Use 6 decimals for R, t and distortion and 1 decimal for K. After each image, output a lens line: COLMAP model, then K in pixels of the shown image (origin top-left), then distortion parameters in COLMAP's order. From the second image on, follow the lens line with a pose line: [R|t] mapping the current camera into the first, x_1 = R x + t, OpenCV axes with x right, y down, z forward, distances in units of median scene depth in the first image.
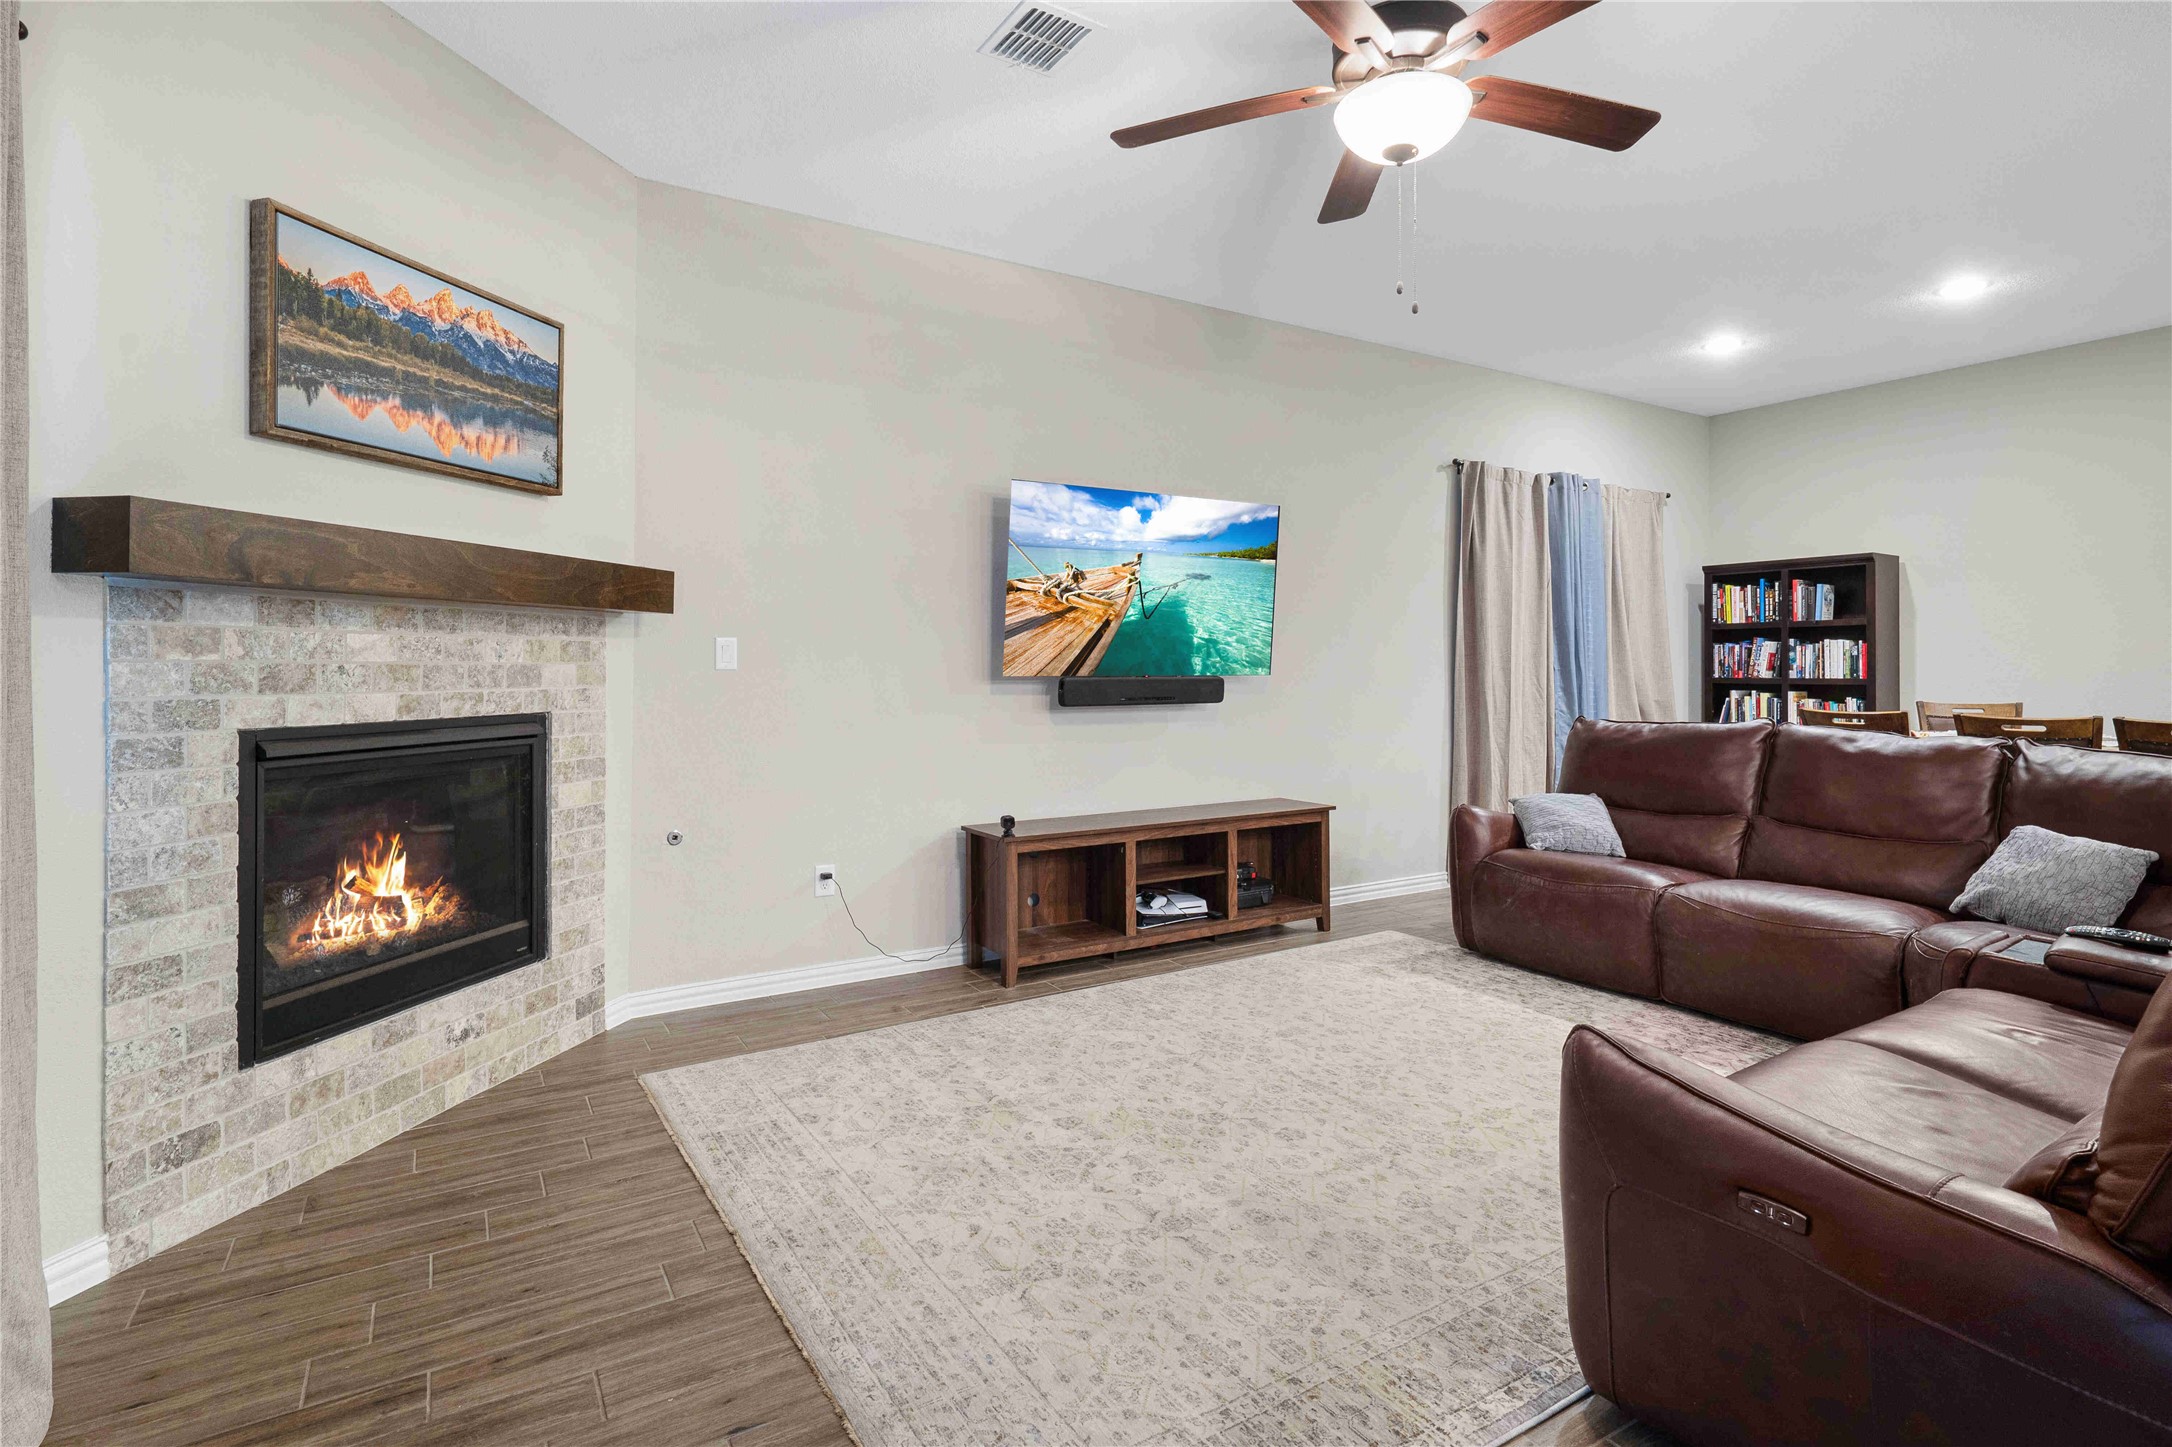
lens RADIAL K [[1061.0, 0, 1082.1], [0, 1061.0, 660.4], [0, 0, 1]] dist [-0.005701, 0.000439]
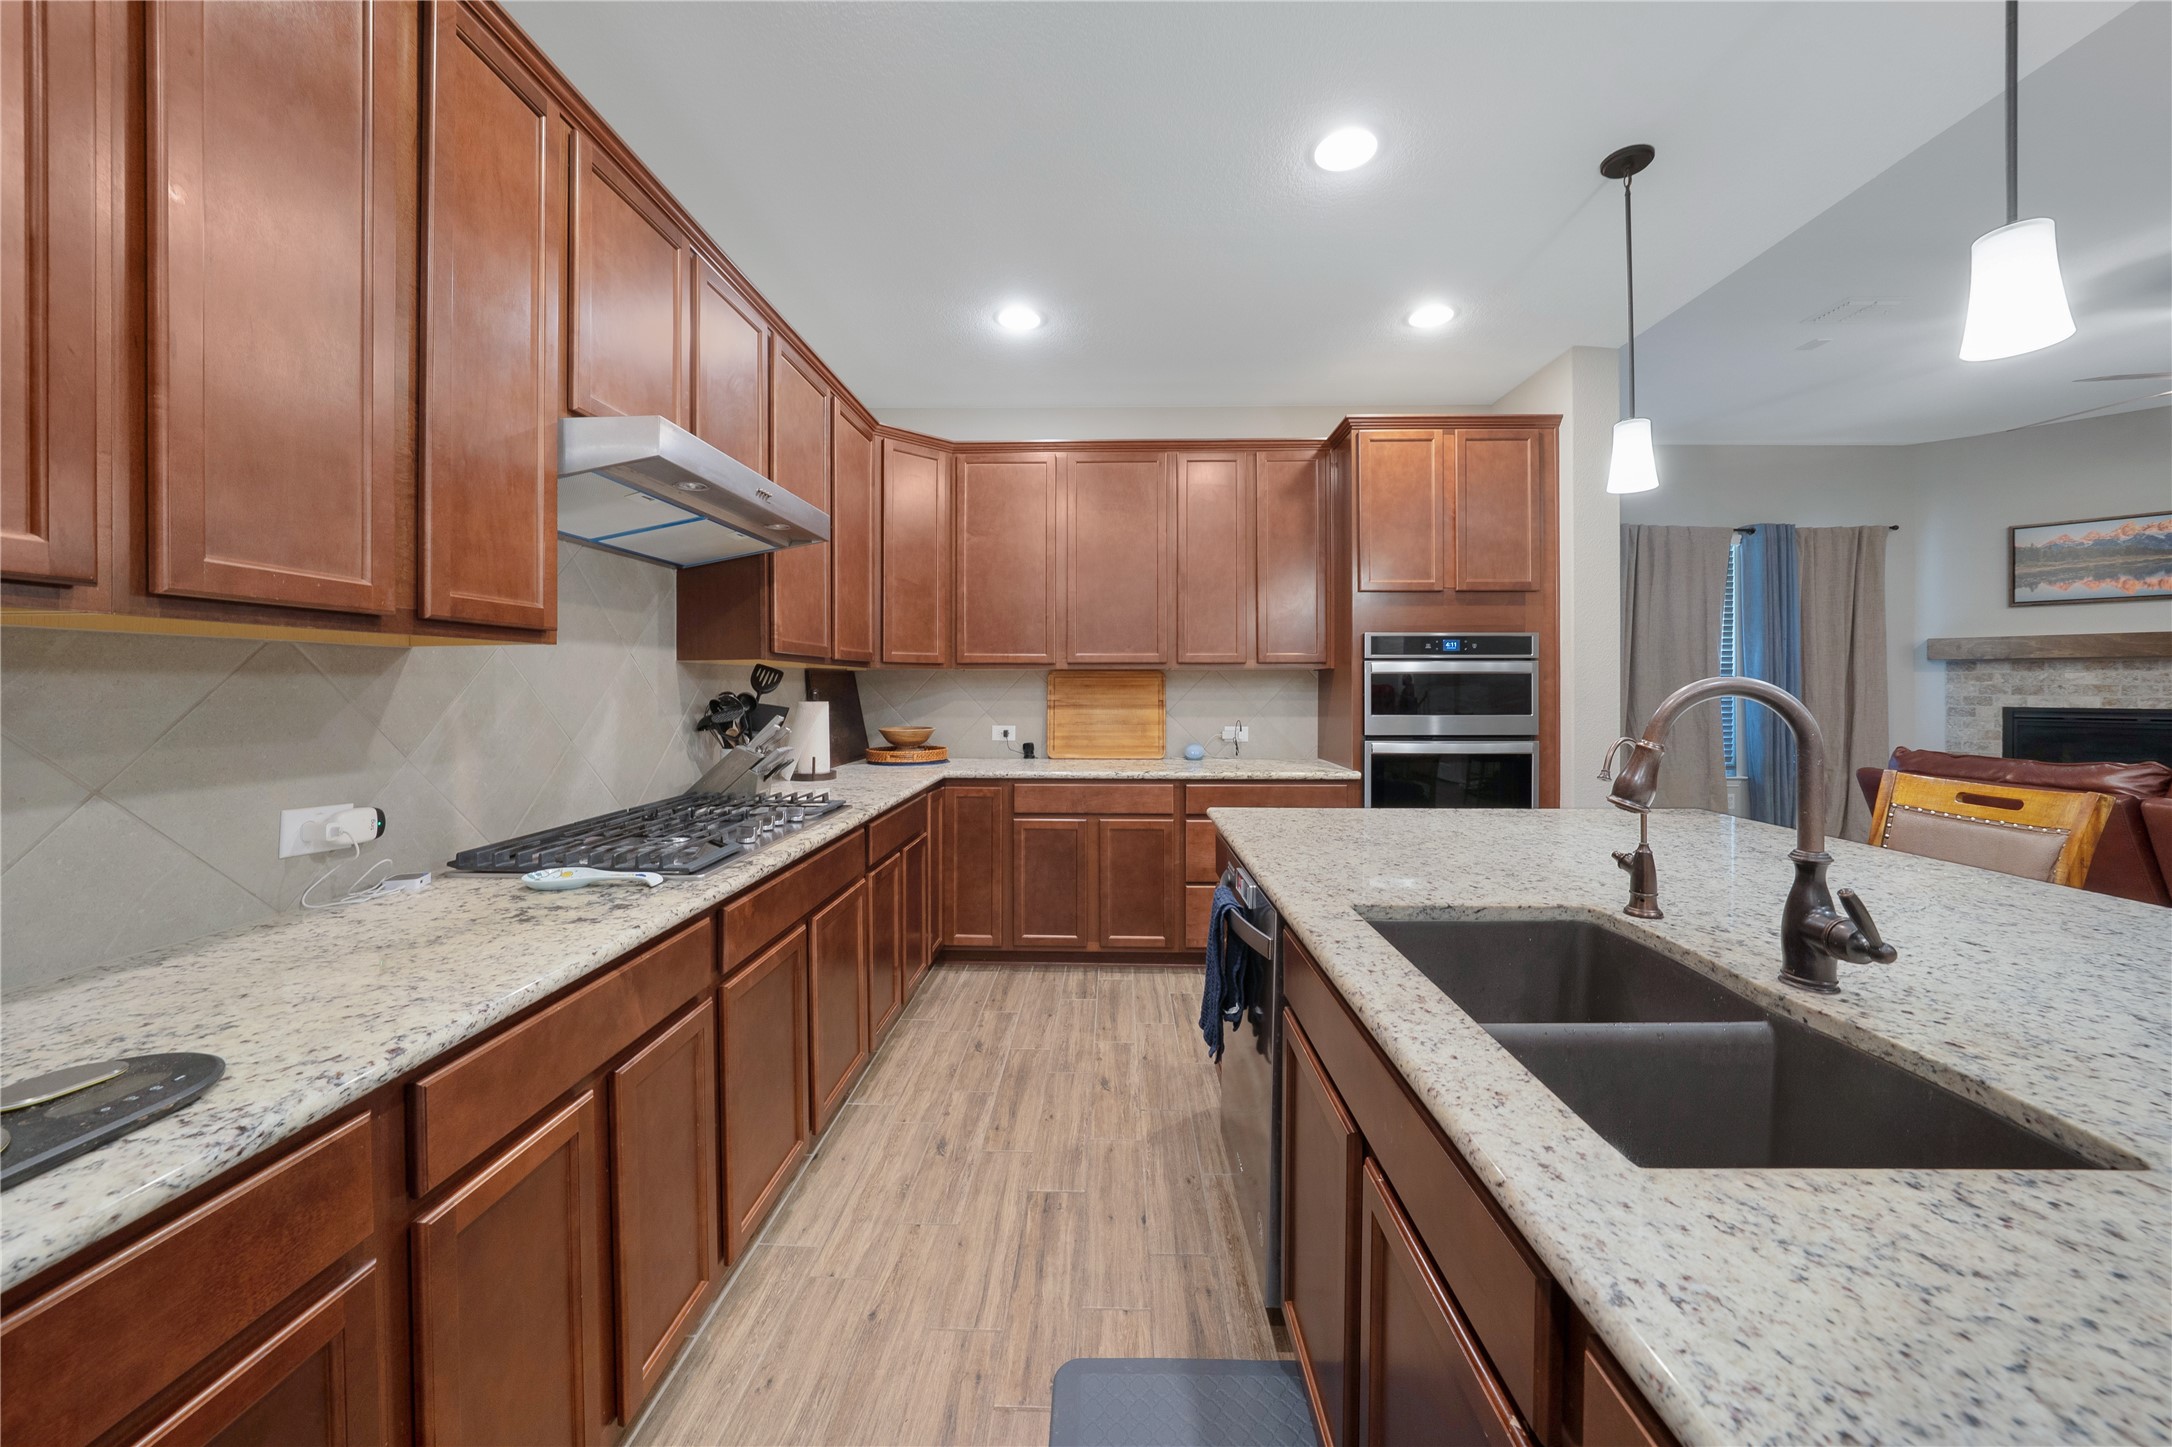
lens RADIAL K [[779.6, 0, 1095.8], [0, 779.6, 691.6], [0, 0, 1]] dist [-0.027417, 0.005079]
pose [[-0.538295, 0.008252, -0.842716, 1.273020], [0.004960, 0.999966, 0.006624, -0.002301], [0.842742, -0.000615, -0.538318, -0.006320]]
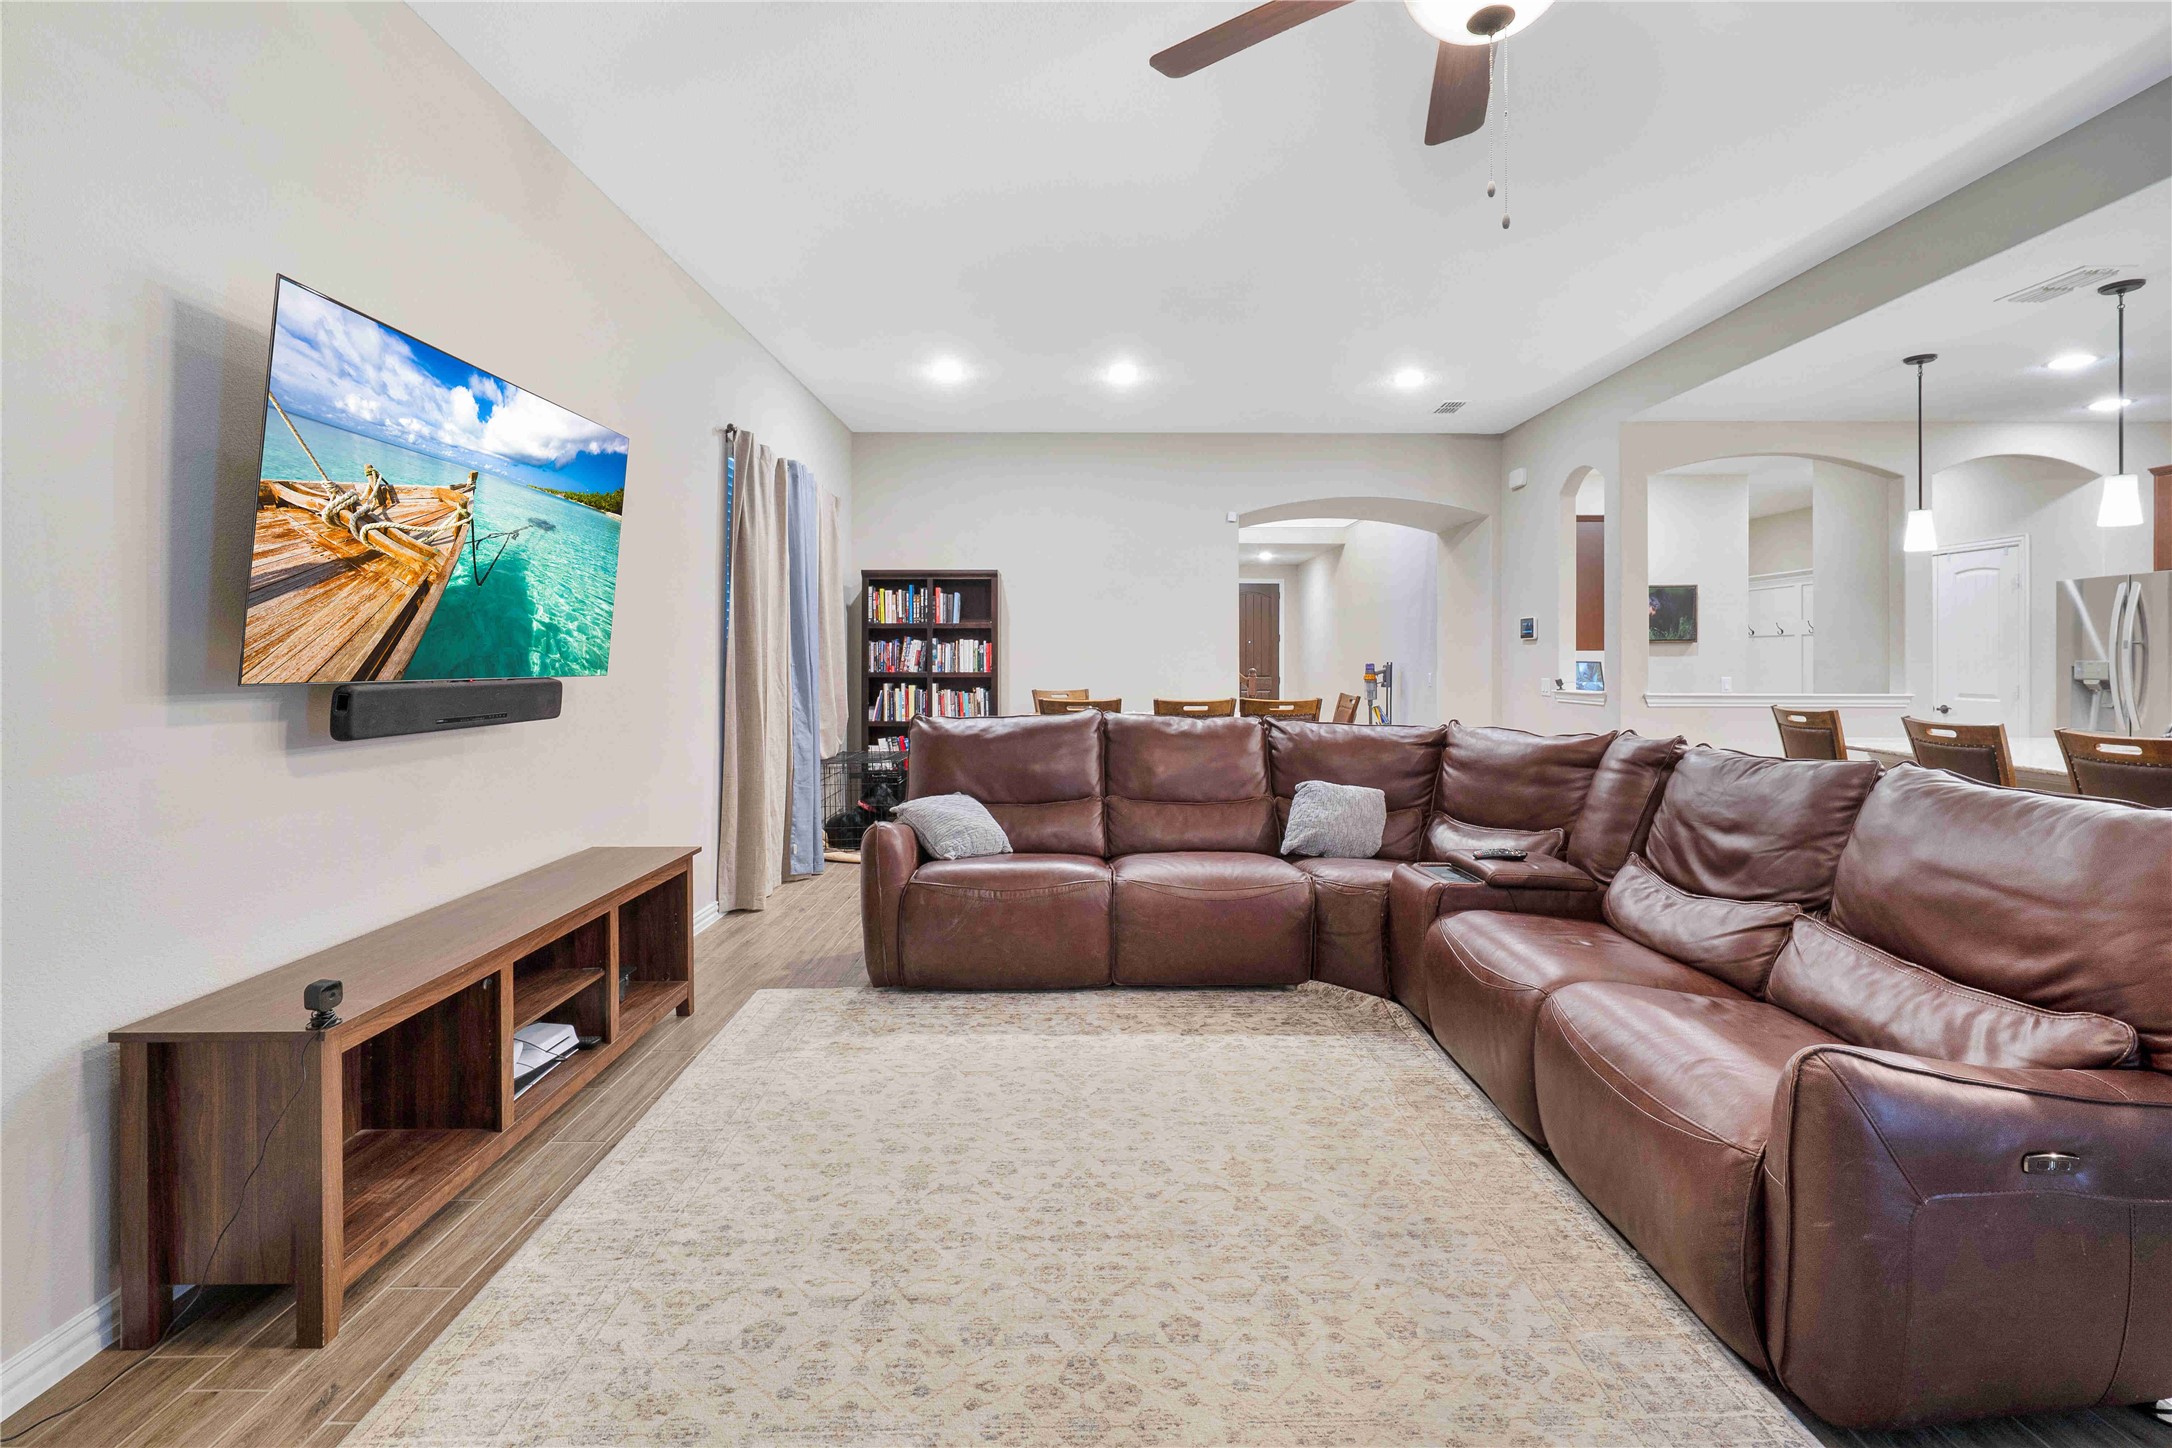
lens RADIAL K [[978.9, 0, 1081.4], [0, 978.9, 660.6], [0, 0, 1]] dist [-0.007107, 0.000335]
pose [[0.516914, 0.001414, 0.856036, -0.242056], [-0.005760, 0.999982, 0.001827, 0.000972], [-0.856018, -0.005875, 0.516912, 0.444770]]
